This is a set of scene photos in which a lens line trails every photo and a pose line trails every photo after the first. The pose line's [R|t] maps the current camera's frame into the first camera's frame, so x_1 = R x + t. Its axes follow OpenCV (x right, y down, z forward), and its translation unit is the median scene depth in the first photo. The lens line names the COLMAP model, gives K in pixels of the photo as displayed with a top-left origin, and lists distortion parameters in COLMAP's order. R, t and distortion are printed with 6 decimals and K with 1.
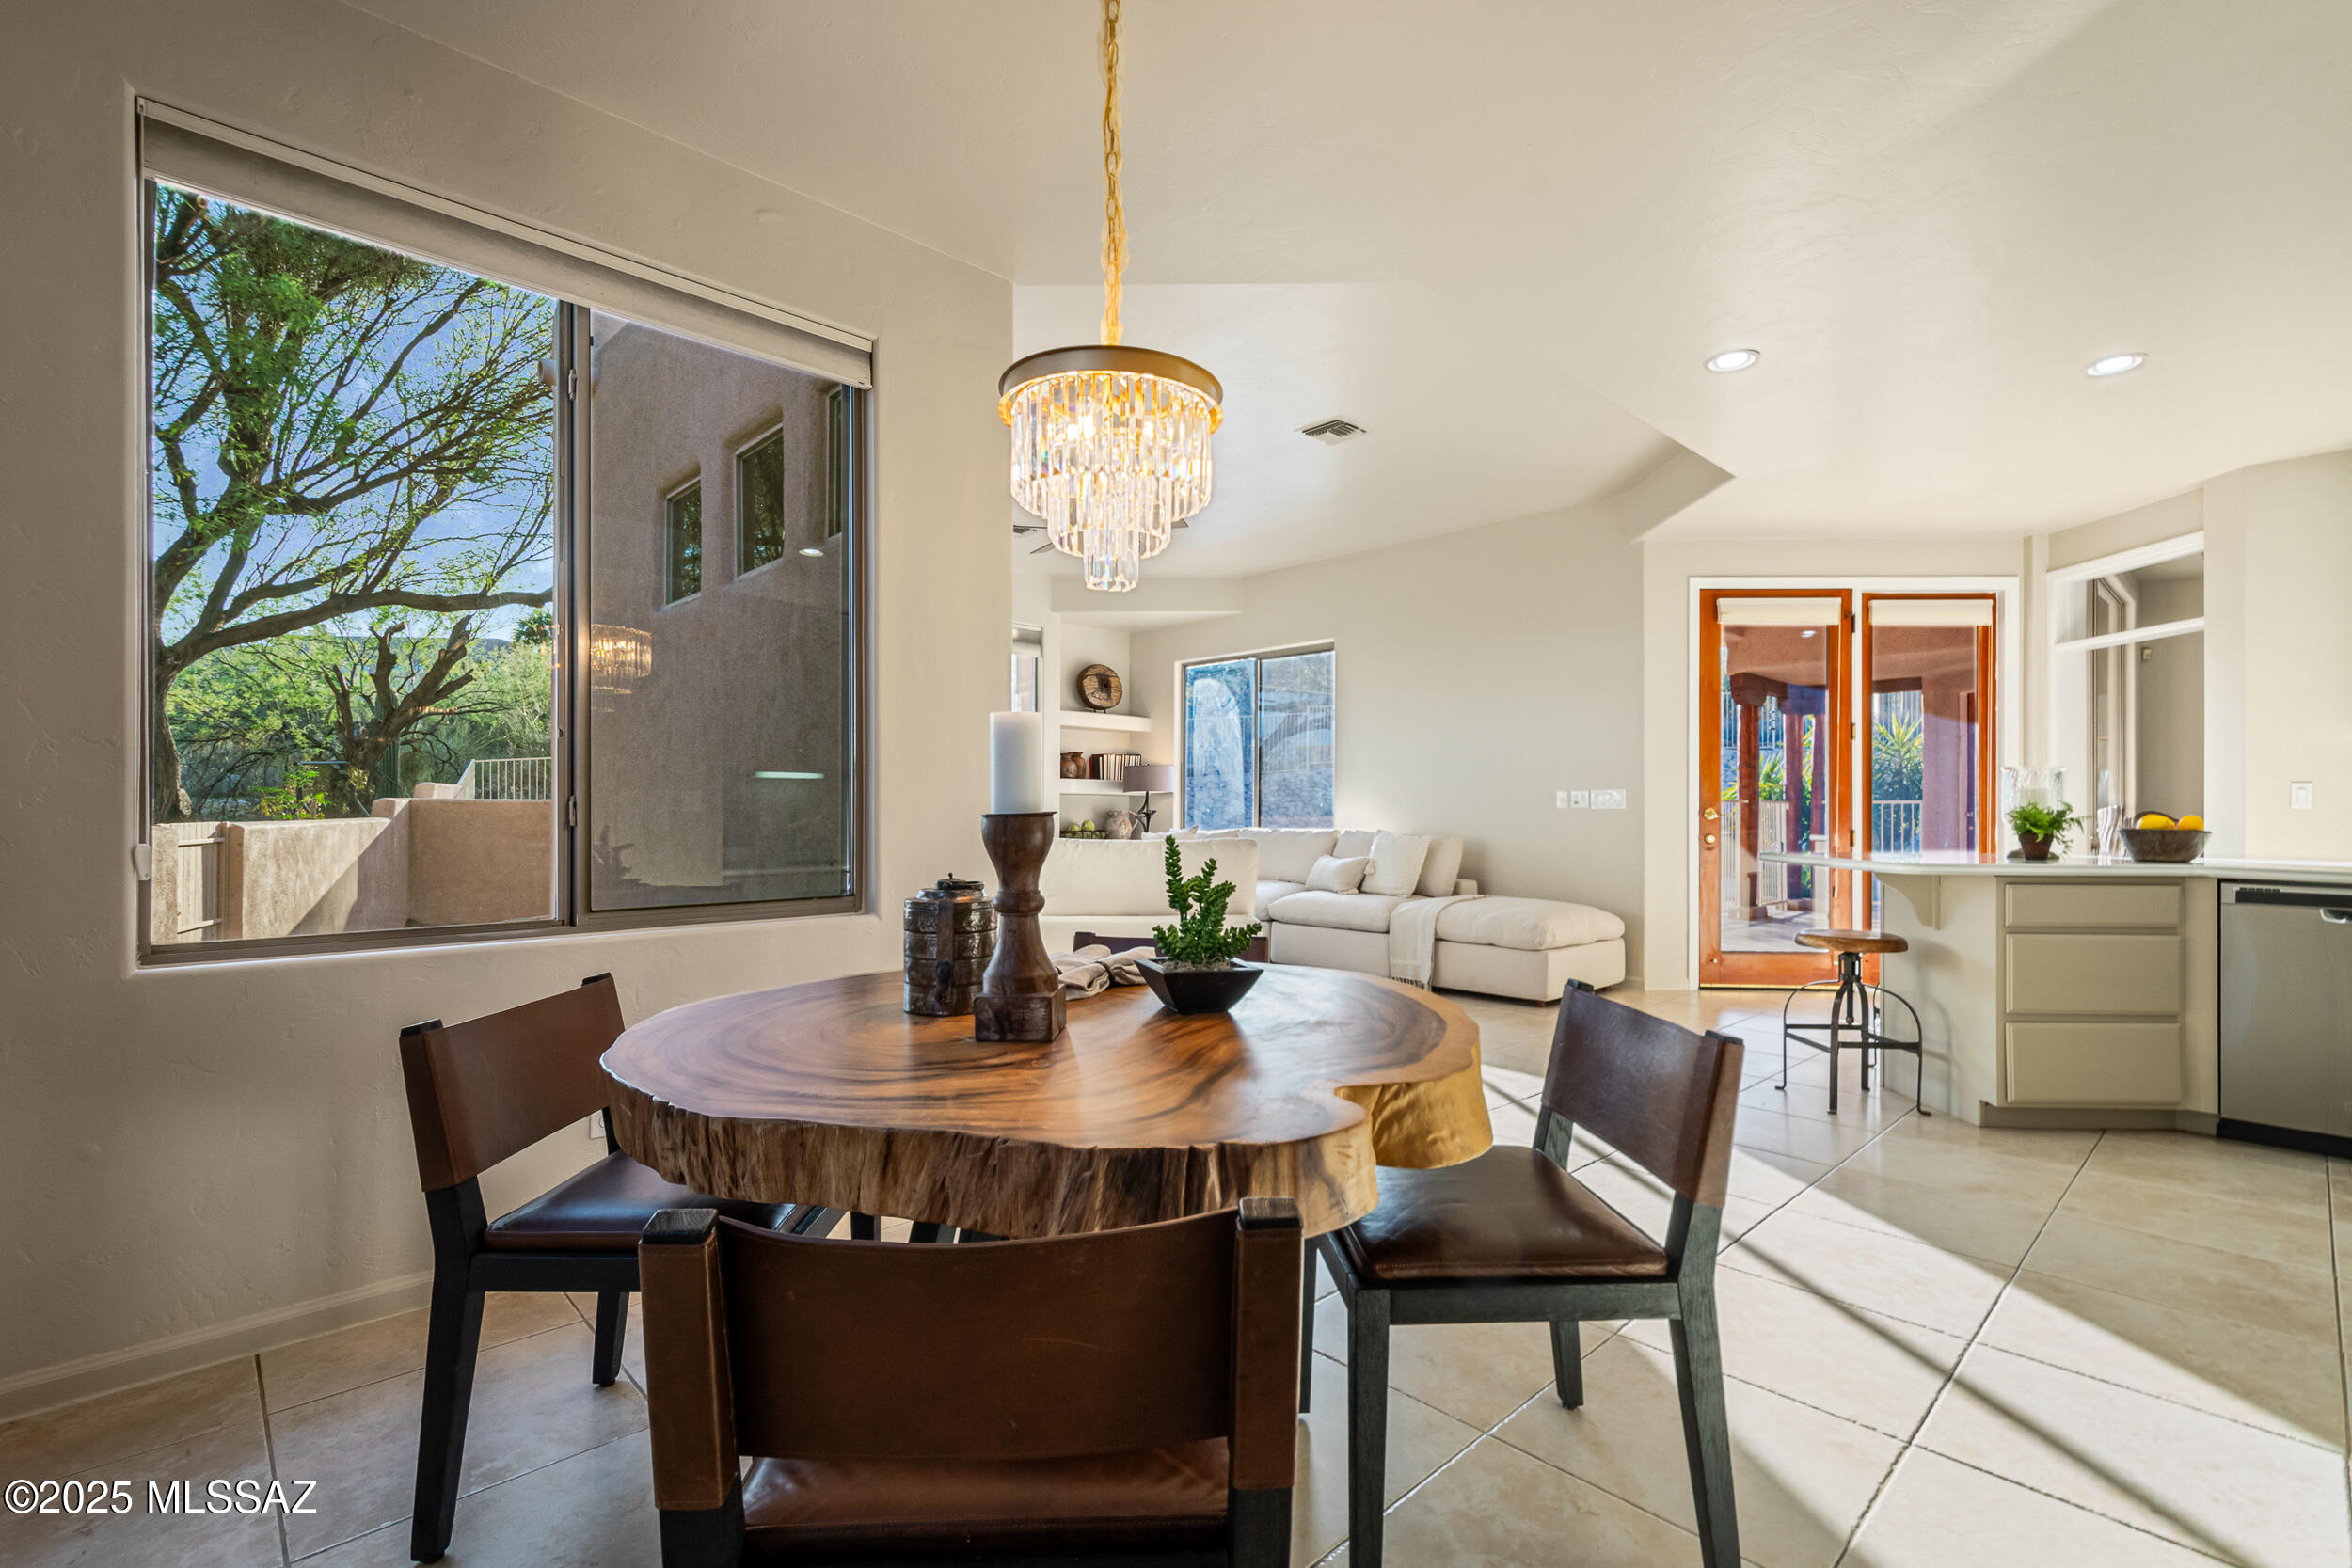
lens RADIAL K [[1031.9, 0, 1164.4], [0, 1031.9, 814.1], [0, 0, 1]] dist [0.006564, -0.000502]
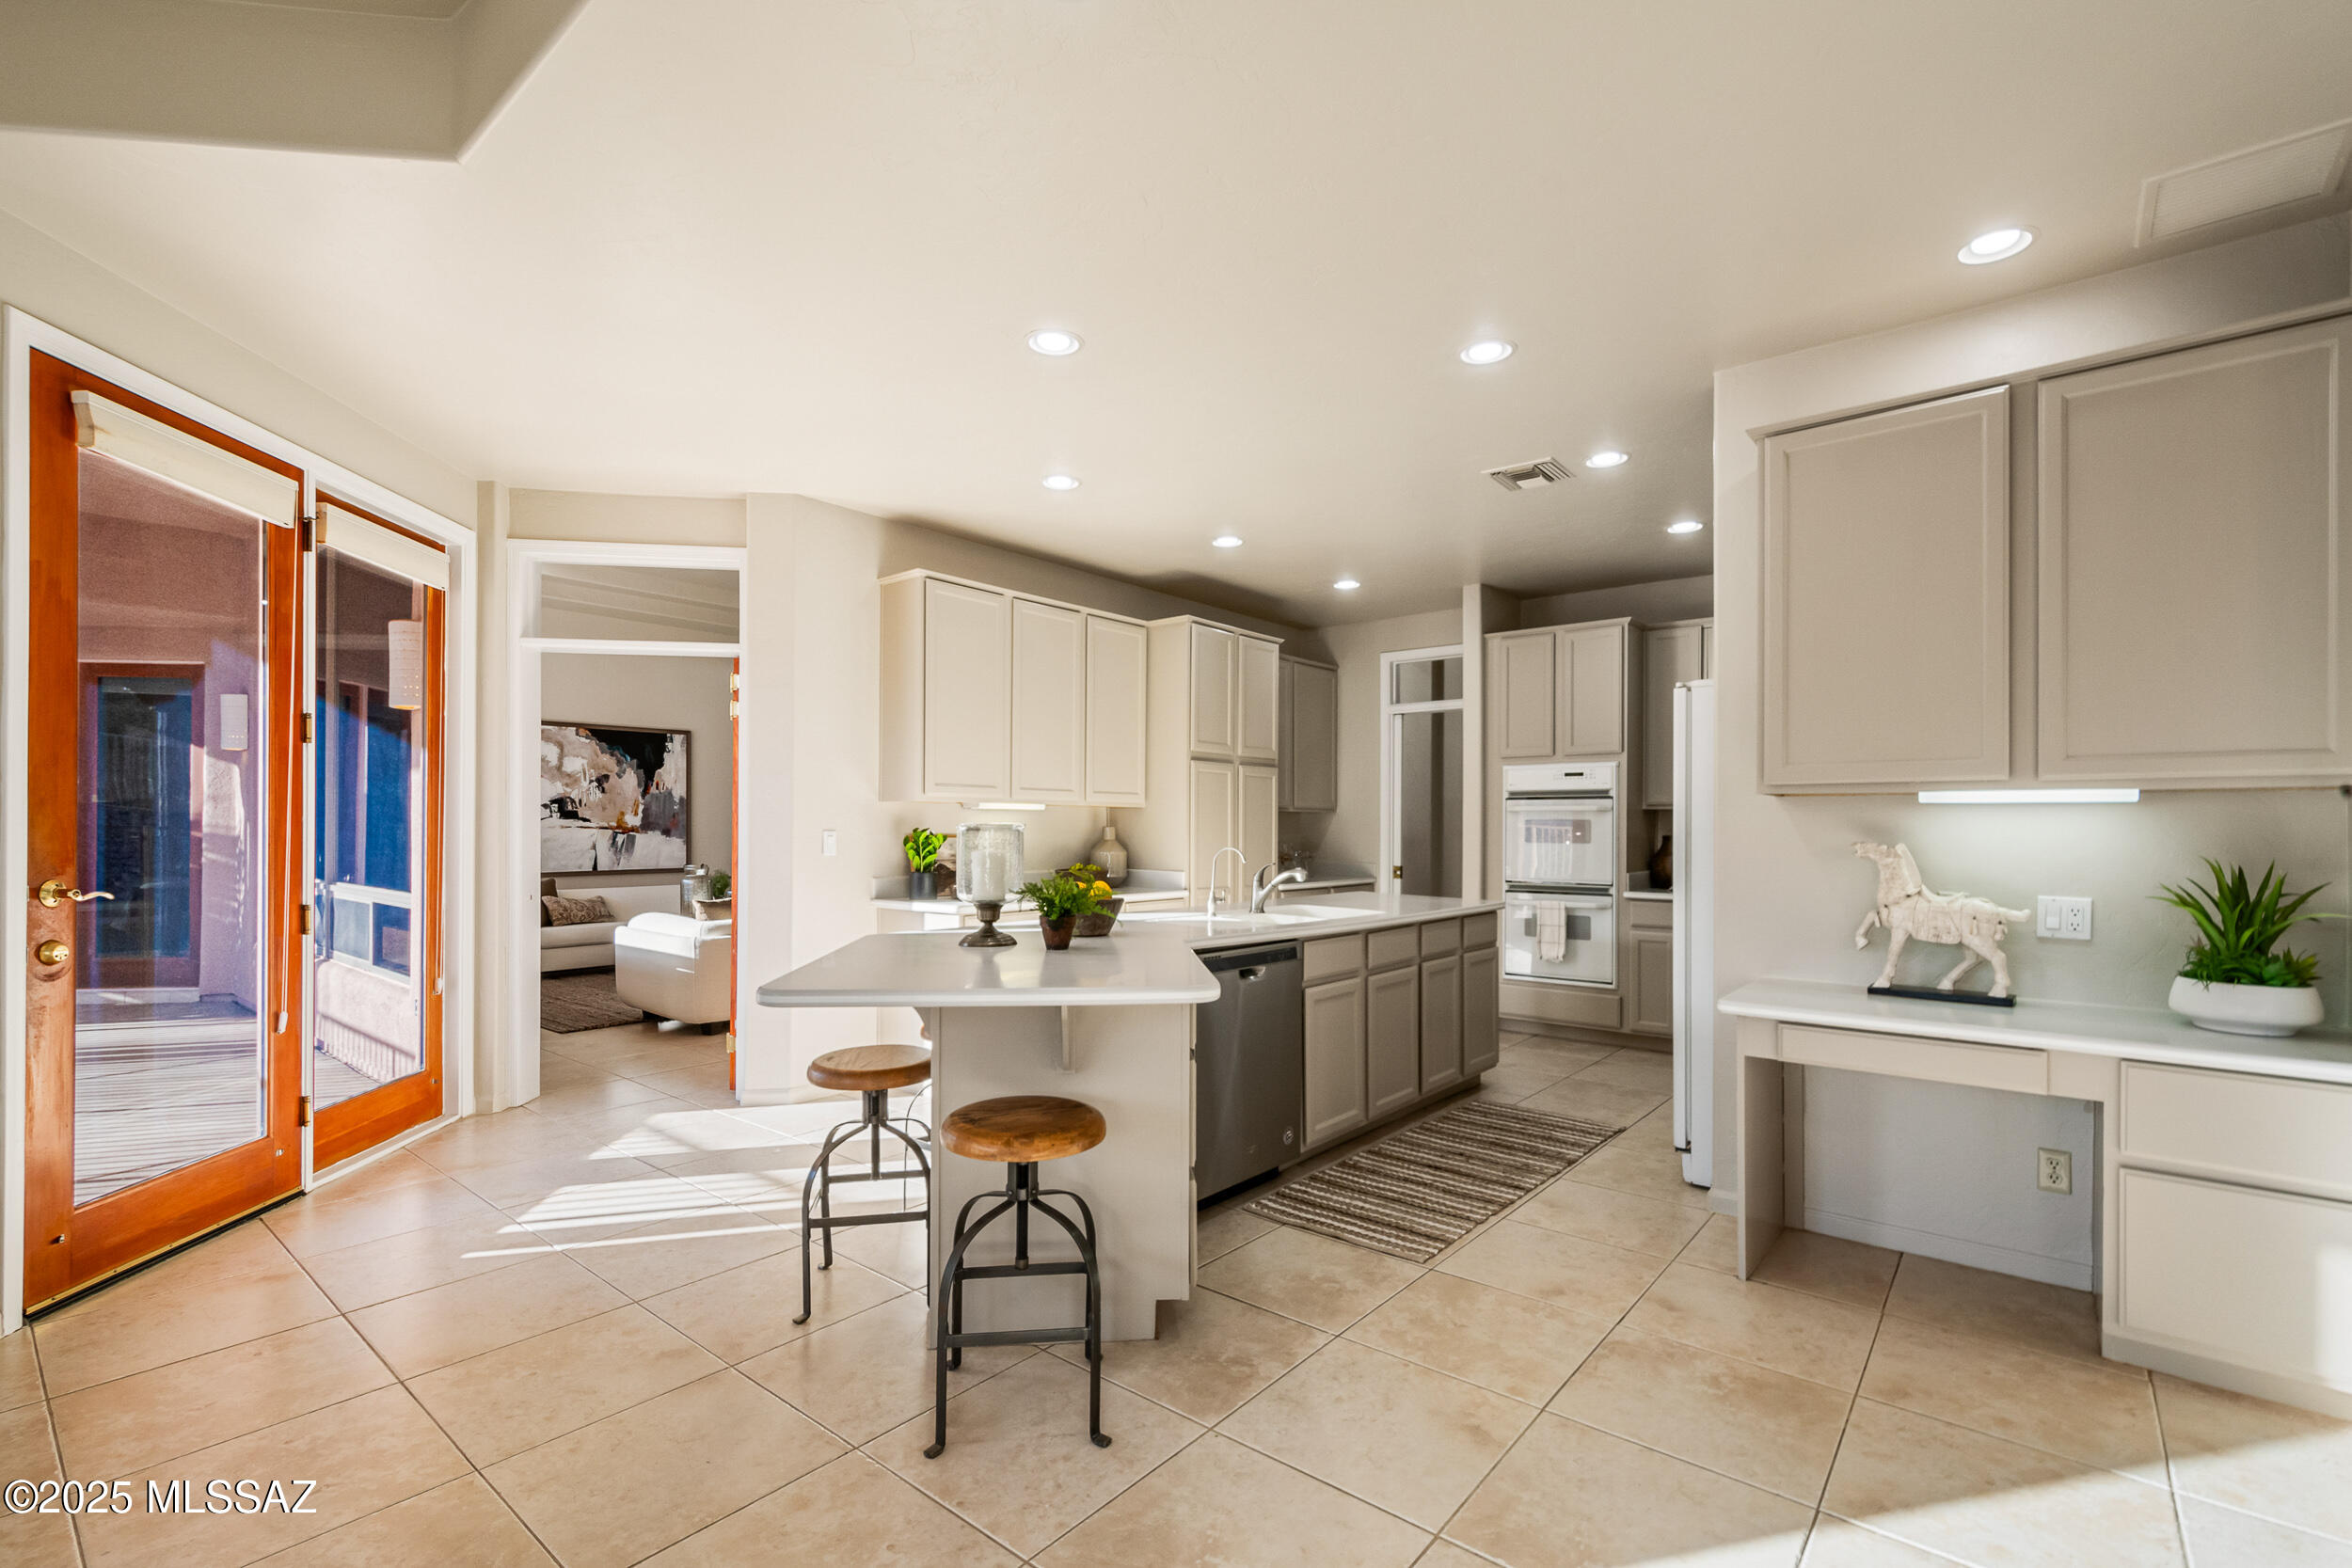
lens RADIAL K [[1031.9, 0, 1164.4], [0, 1031.9, 814.1], [0, 0, 1]] dist [0.006564, -0.000502]
pose [[-0.133416, 0.005874, 0.991043, 0.053264], [0.006048, 0.999969, -0.005113, -0.028606], [-0.991042, 0.005311, -0.133448, 0.618054]]
